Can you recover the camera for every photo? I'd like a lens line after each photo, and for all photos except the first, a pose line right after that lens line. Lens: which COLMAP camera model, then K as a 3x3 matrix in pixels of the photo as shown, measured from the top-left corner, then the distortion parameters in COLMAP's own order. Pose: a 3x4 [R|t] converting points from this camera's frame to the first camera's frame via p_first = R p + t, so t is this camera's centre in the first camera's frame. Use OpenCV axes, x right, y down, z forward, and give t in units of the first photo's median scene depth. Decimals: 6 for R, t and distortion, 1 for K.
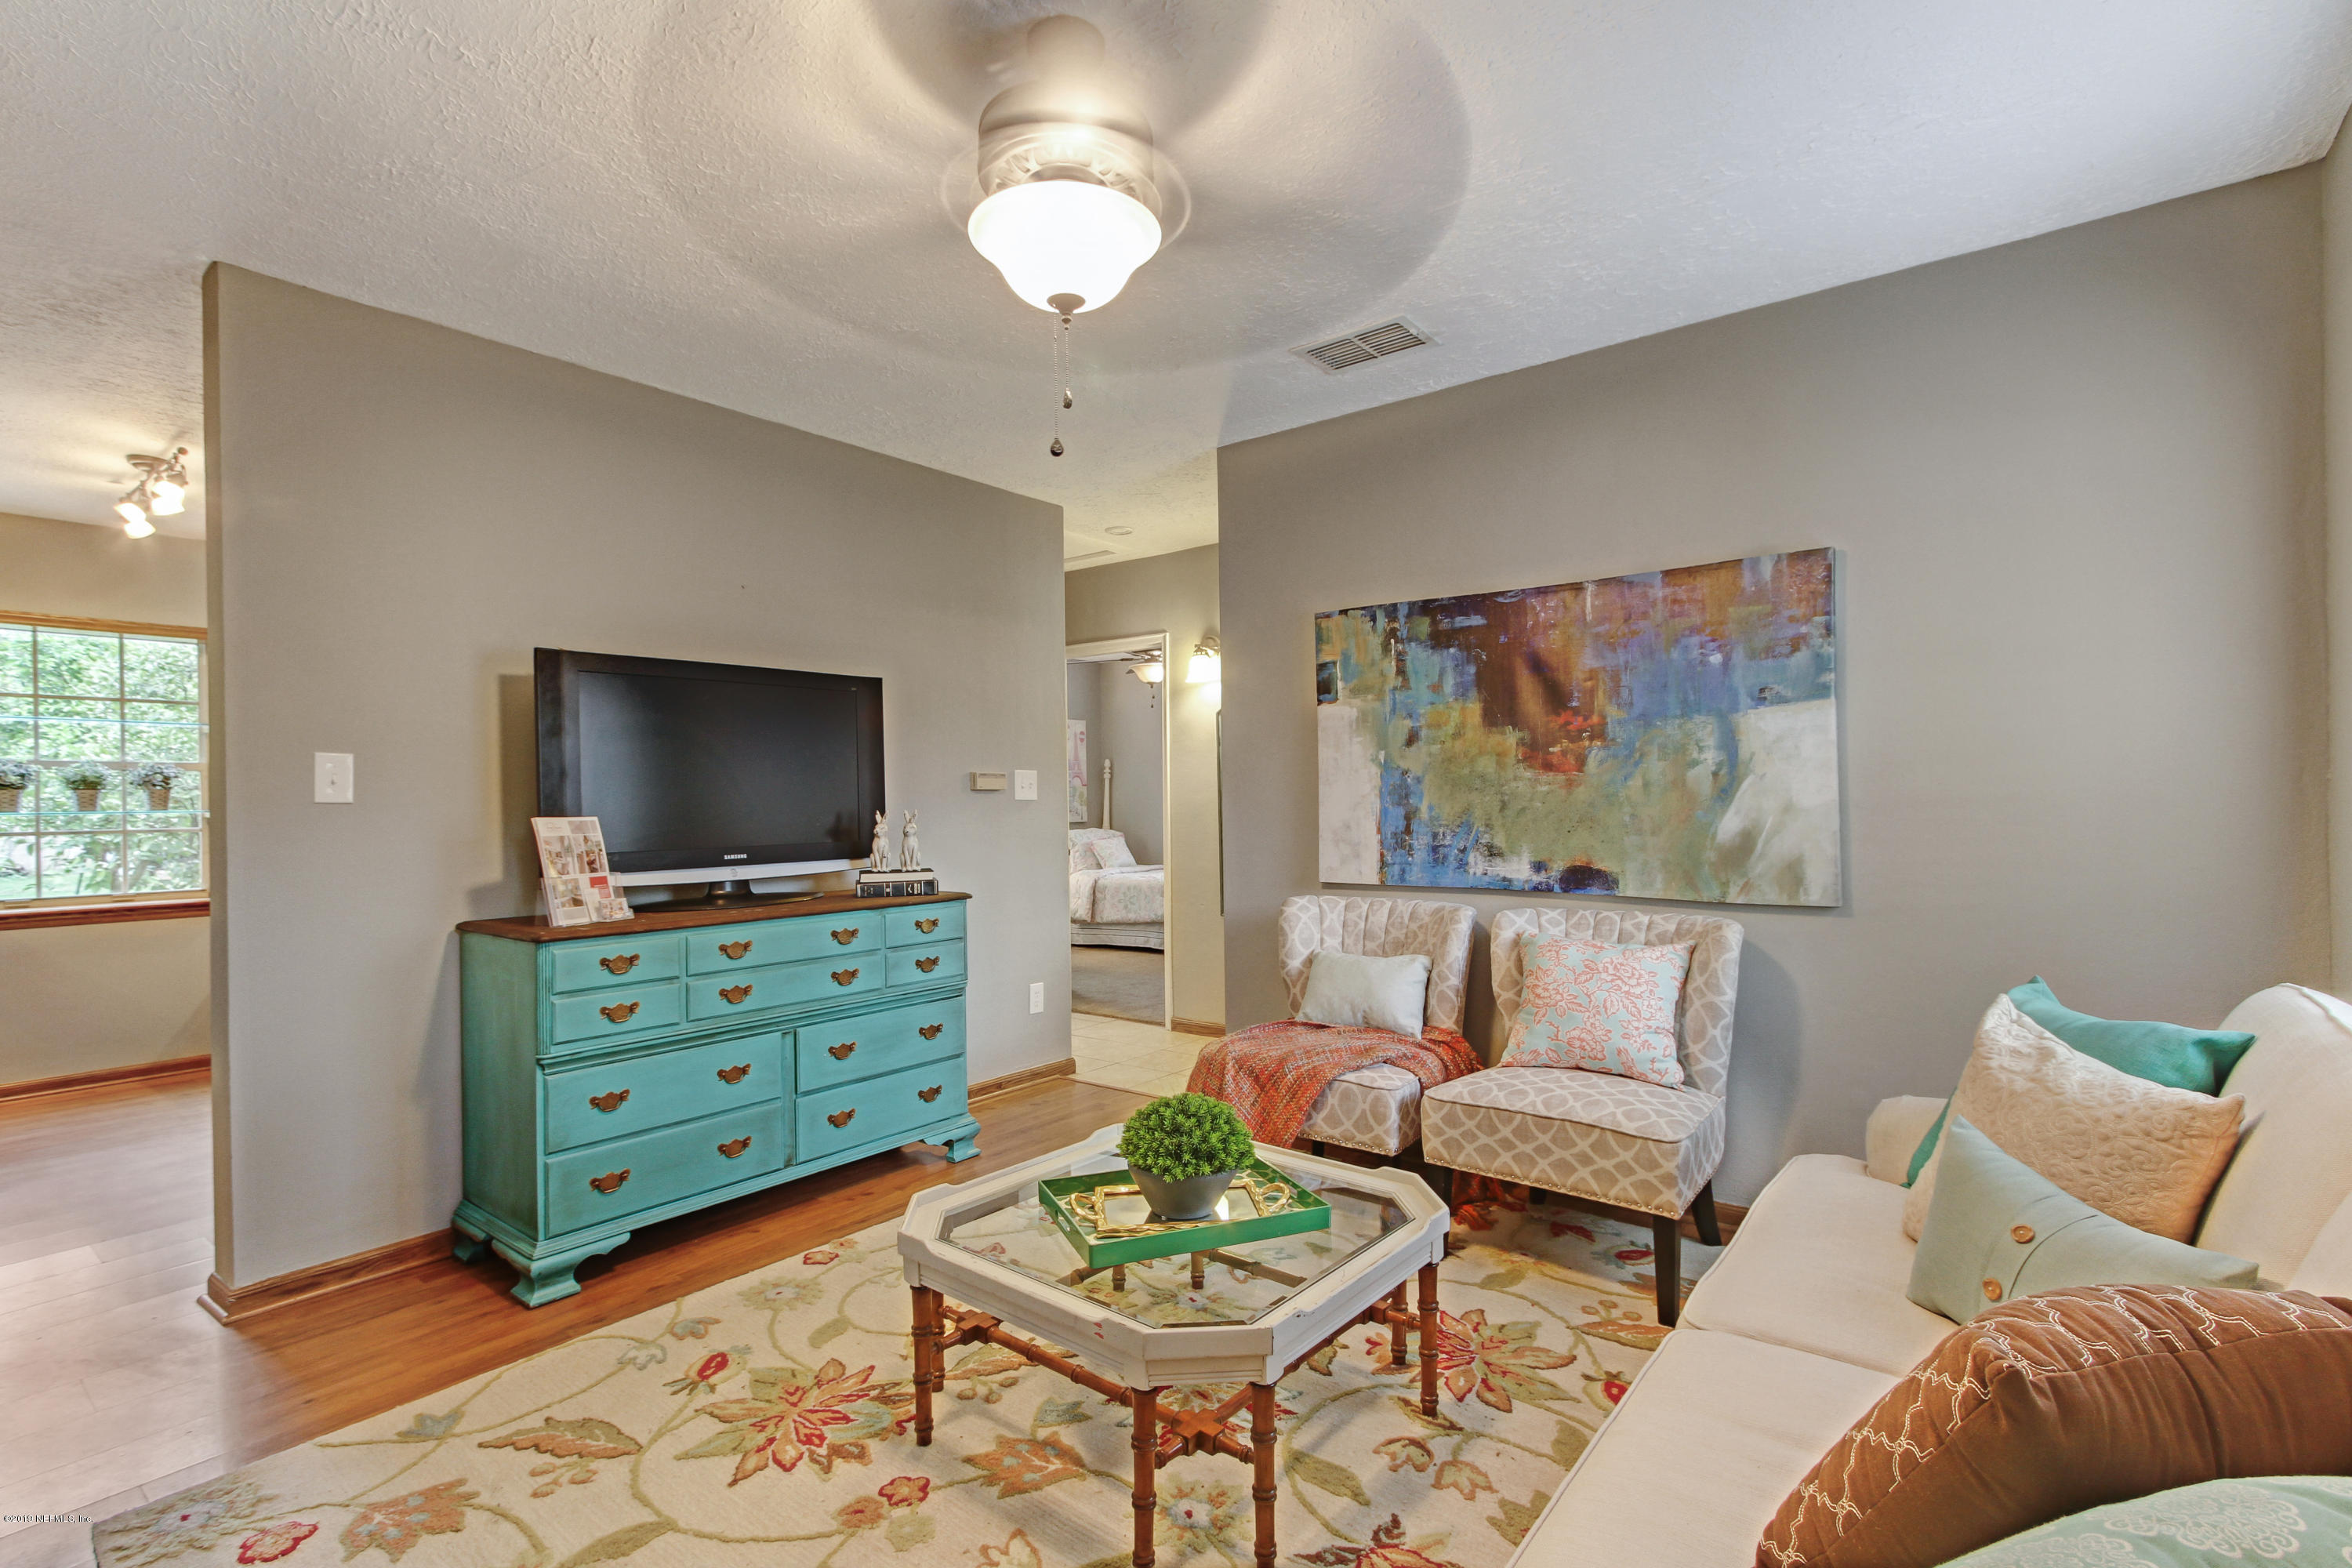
lens RADIAL K [[1102.0, 0, 1171.0], [0, 1102.0, 802.3], [0, 0, 1]] dist [-0.012520, -0.000724]
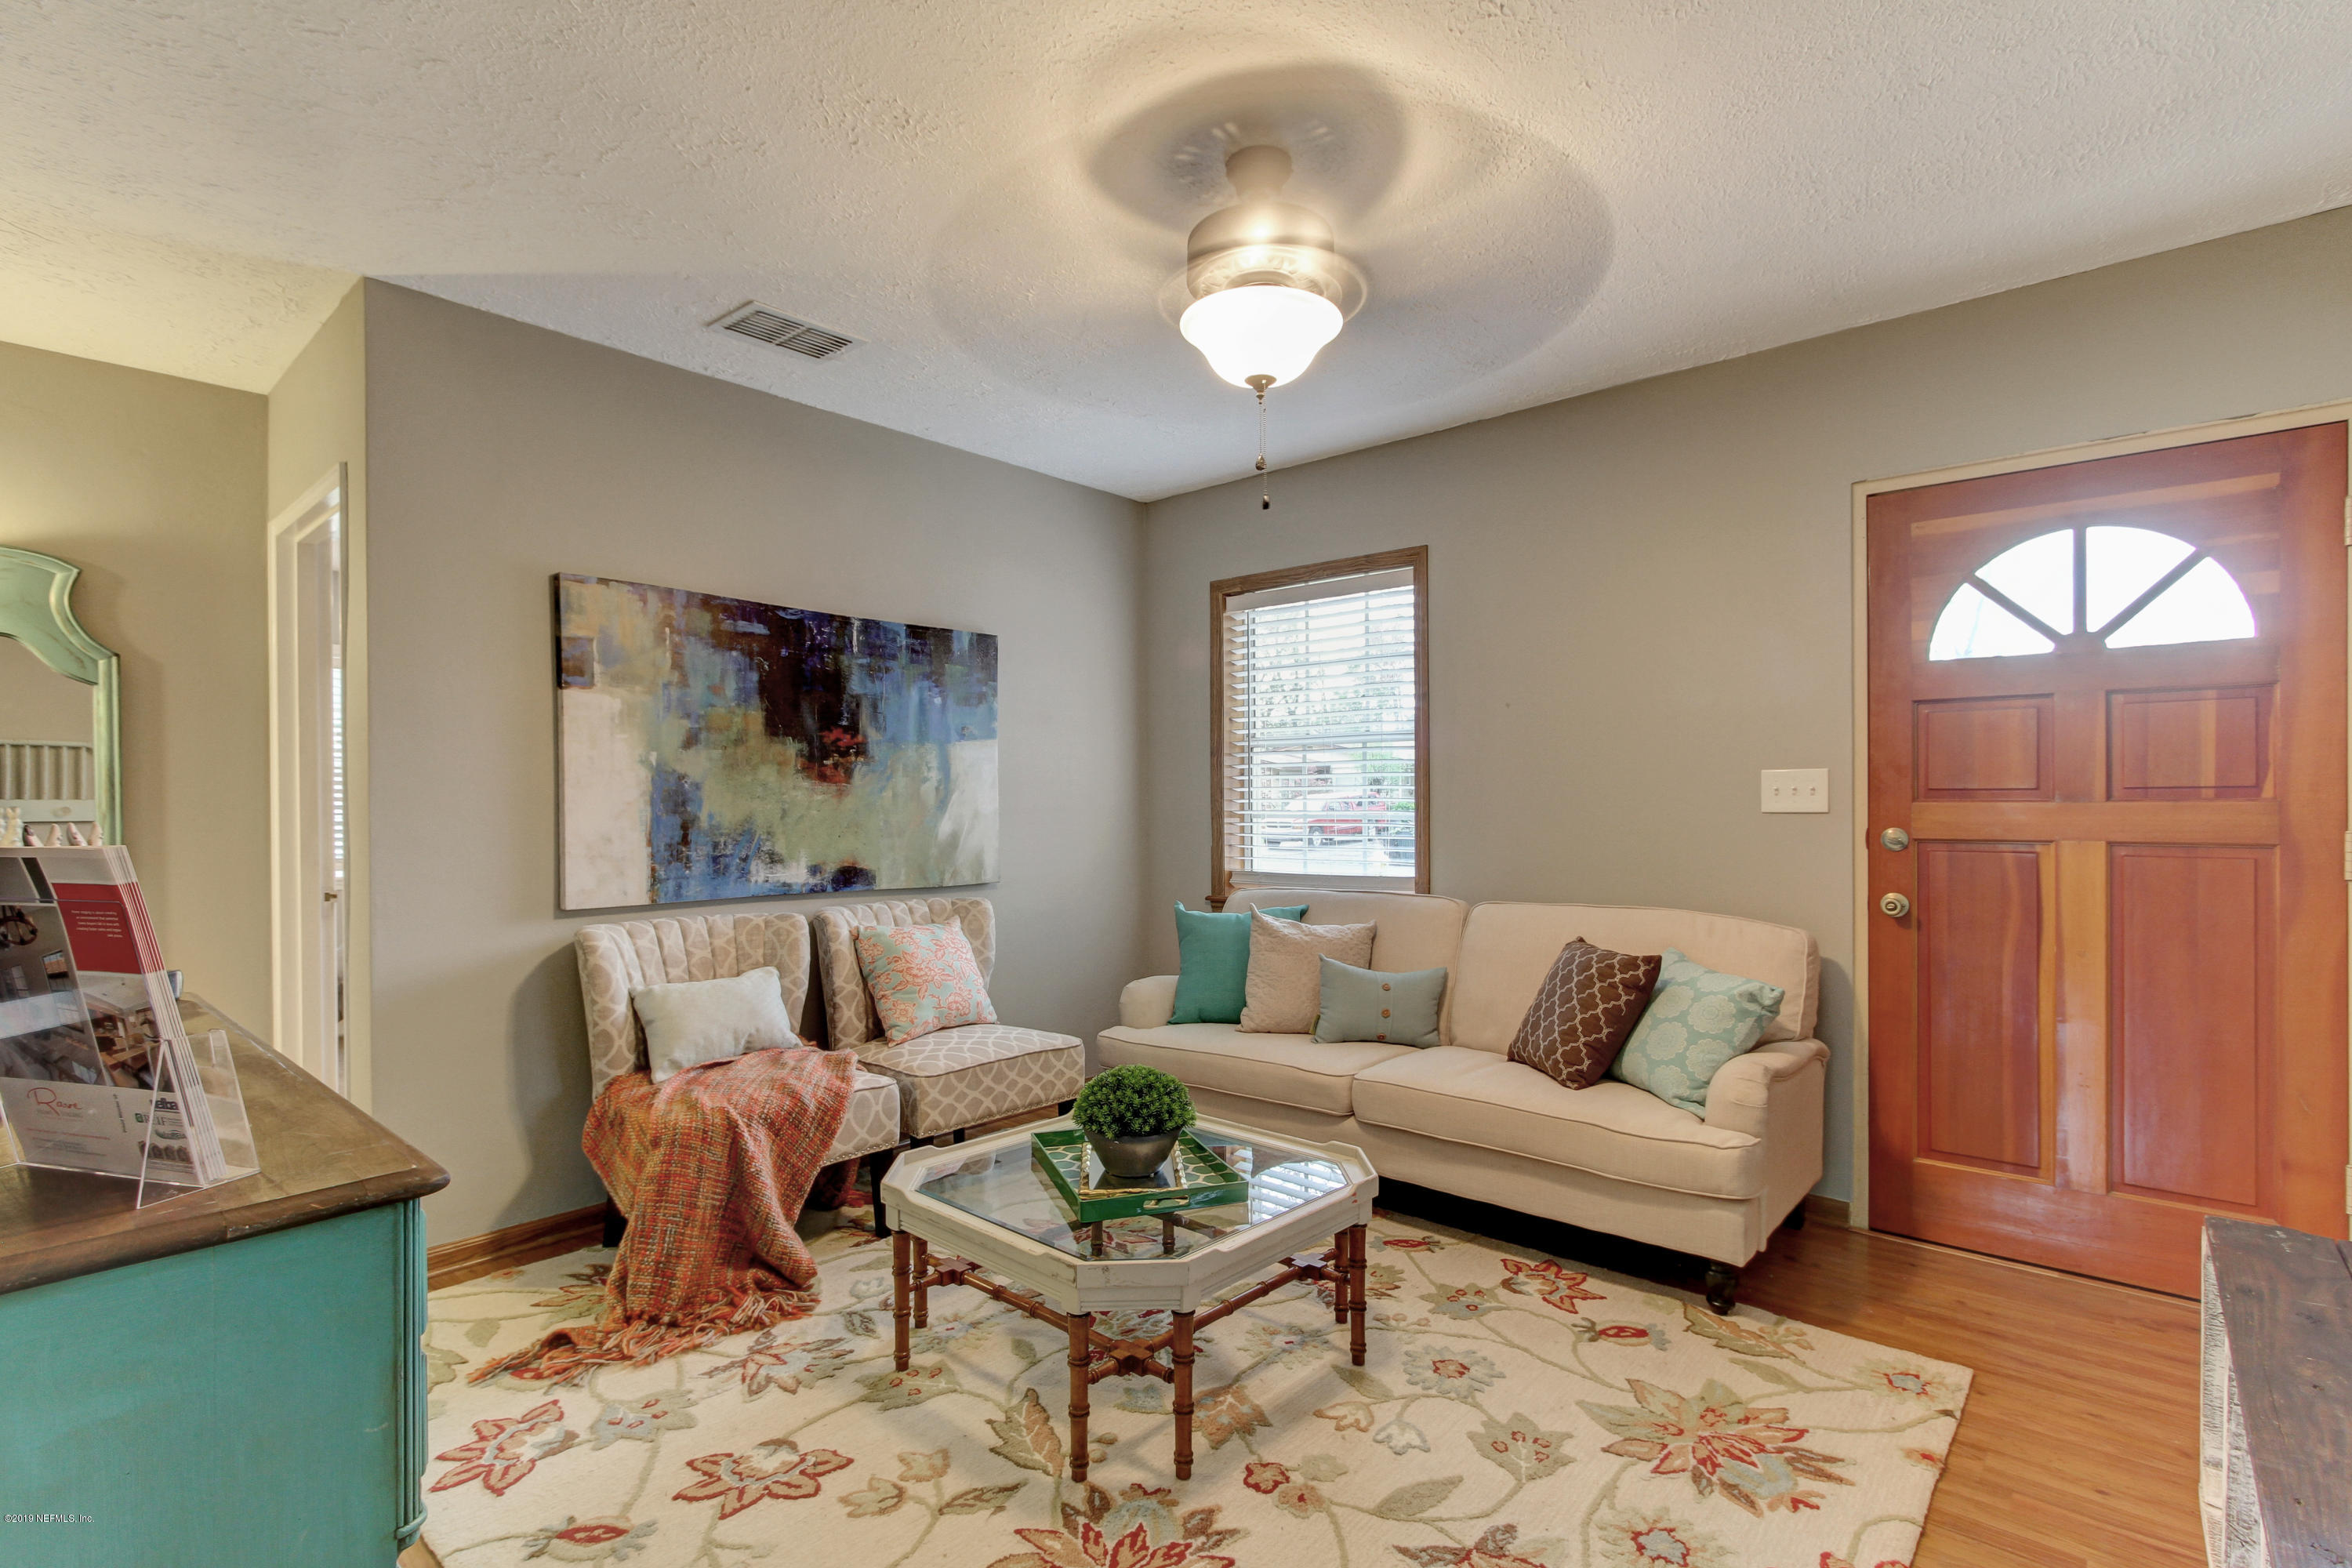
lens RADIAL K [[1102.0, 0, 1171.0], [0, 1102.0, 802.3], [0, 0, 1]] dist [-0.012520, -0.000724]
pose [[0.037717, 0.014958, 0.999177, -0.715682], [0.007584, 0.999855, -0.015255, 0.011054], [-0.999260, 0.008153, 0.037598, 0.595720]]
